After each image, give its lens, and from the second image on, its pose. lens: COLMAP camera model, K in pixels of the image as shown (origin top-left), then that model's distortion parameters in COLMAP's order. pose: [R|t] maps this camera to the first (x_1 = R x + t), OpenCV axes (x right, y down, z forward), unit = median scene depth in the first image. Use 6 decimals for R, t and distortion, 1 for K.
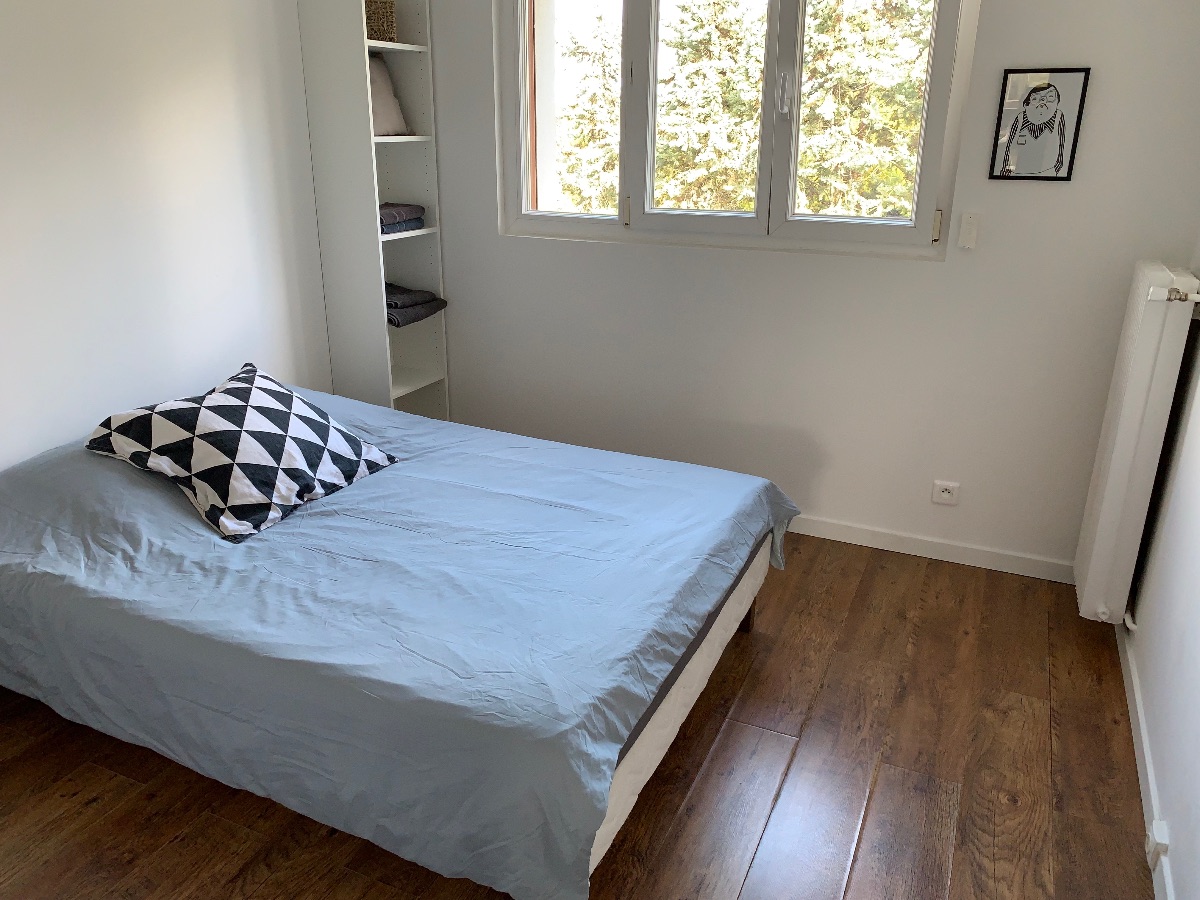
lens RADIAL K [[927.0, 0, 604.0], [0, 927.0, 456.0], [0, 0, 1]] dist [0.034005, -0.042519]
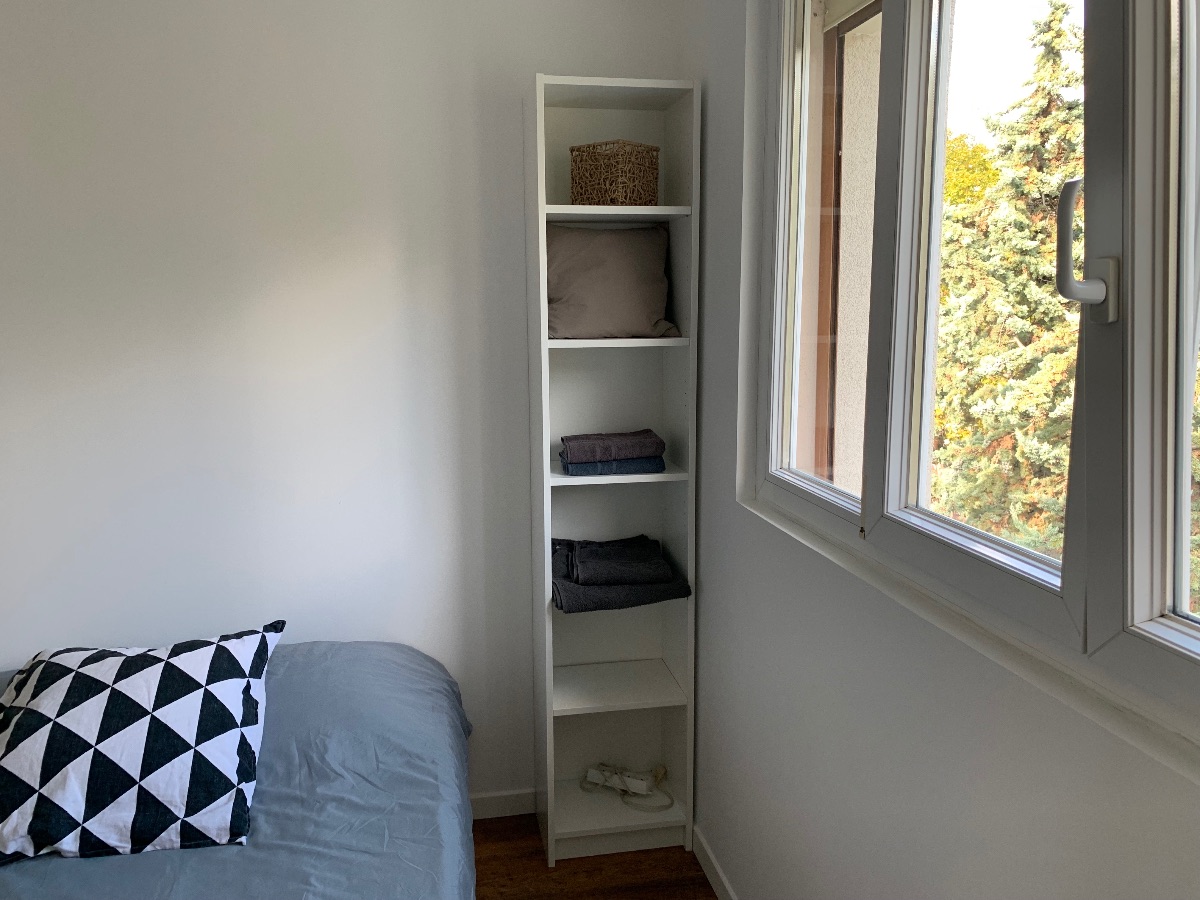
lens RADIAL K [[927.0, 0, 591.4], [0, 927.0, 445.4], [0, 0, 1]] dist [0.034005, -0.042519]
pose [[0.570624, 0.112223, -0.813507, 0.395258], [-0.267622, 0.961952, -0.055019, -0.284200], [0.776380, 0.249108, 0.578946, 0.774996]]
